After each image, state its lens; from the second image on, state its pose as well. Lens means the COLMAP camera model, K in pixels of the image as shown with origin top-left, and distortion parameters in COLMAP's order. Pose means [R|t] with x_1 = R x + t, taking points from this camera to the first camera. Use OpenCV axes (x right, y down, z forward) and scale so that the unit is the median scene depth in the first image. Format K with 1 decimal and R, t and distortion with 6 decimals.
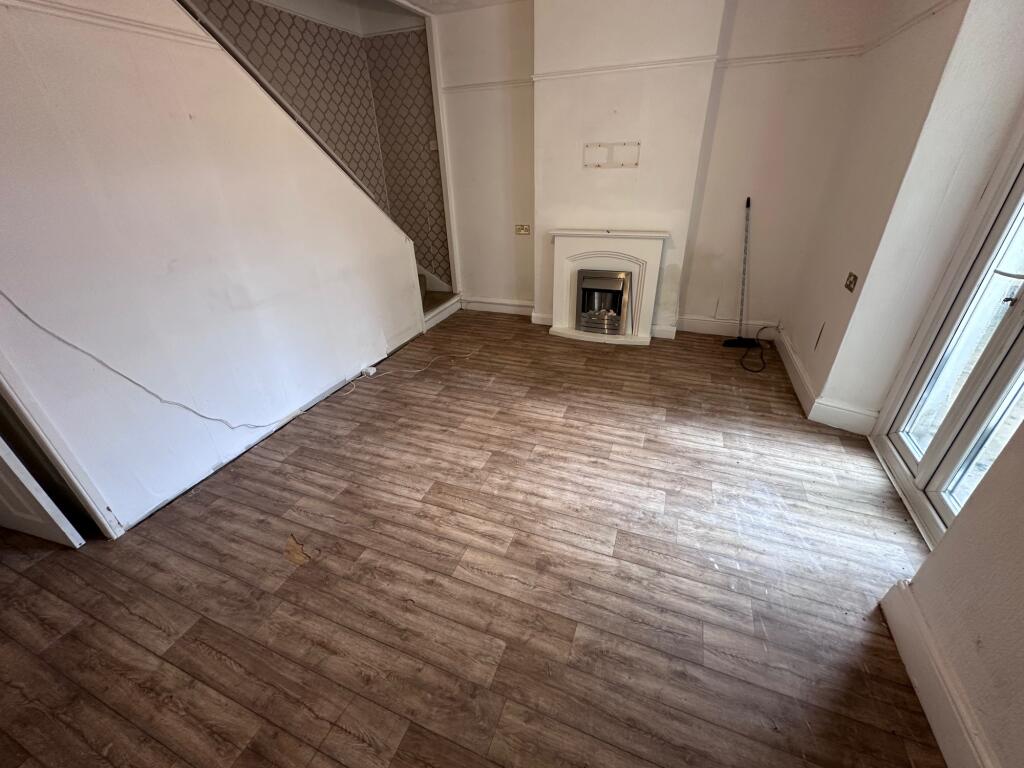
lens RADIAL K [[408.7, 0, 509.8], [0, 408.7, 381.6], [0, 0, 1]] dist [-0.001986, 0.000252]
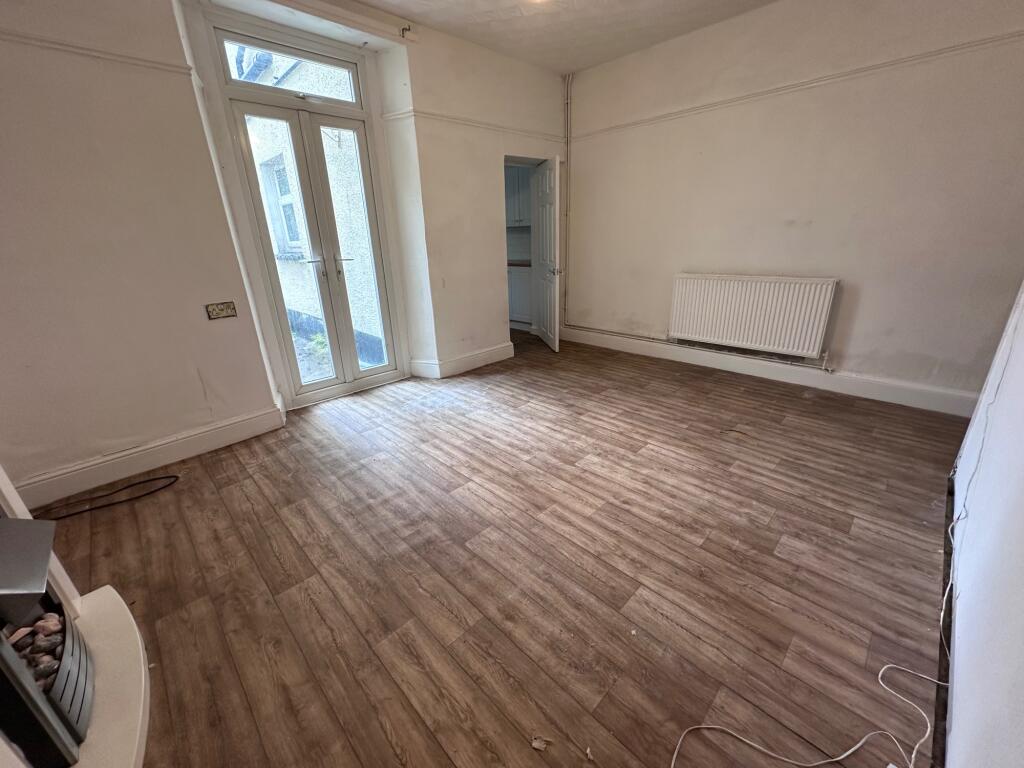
lens RADIAL K [[408.7, 0, 509.8], [0, 408.7, 381.6], [0, 0, 1]] dist [-0.001986, 0.000252]
pose [[-0.911738, -0.075118, 0.403845, -0.286093], [0.253600, 0.670470, 0.697250, -0.674802], [-0.323141, 0.738125, -0.592243, 1.536224]]
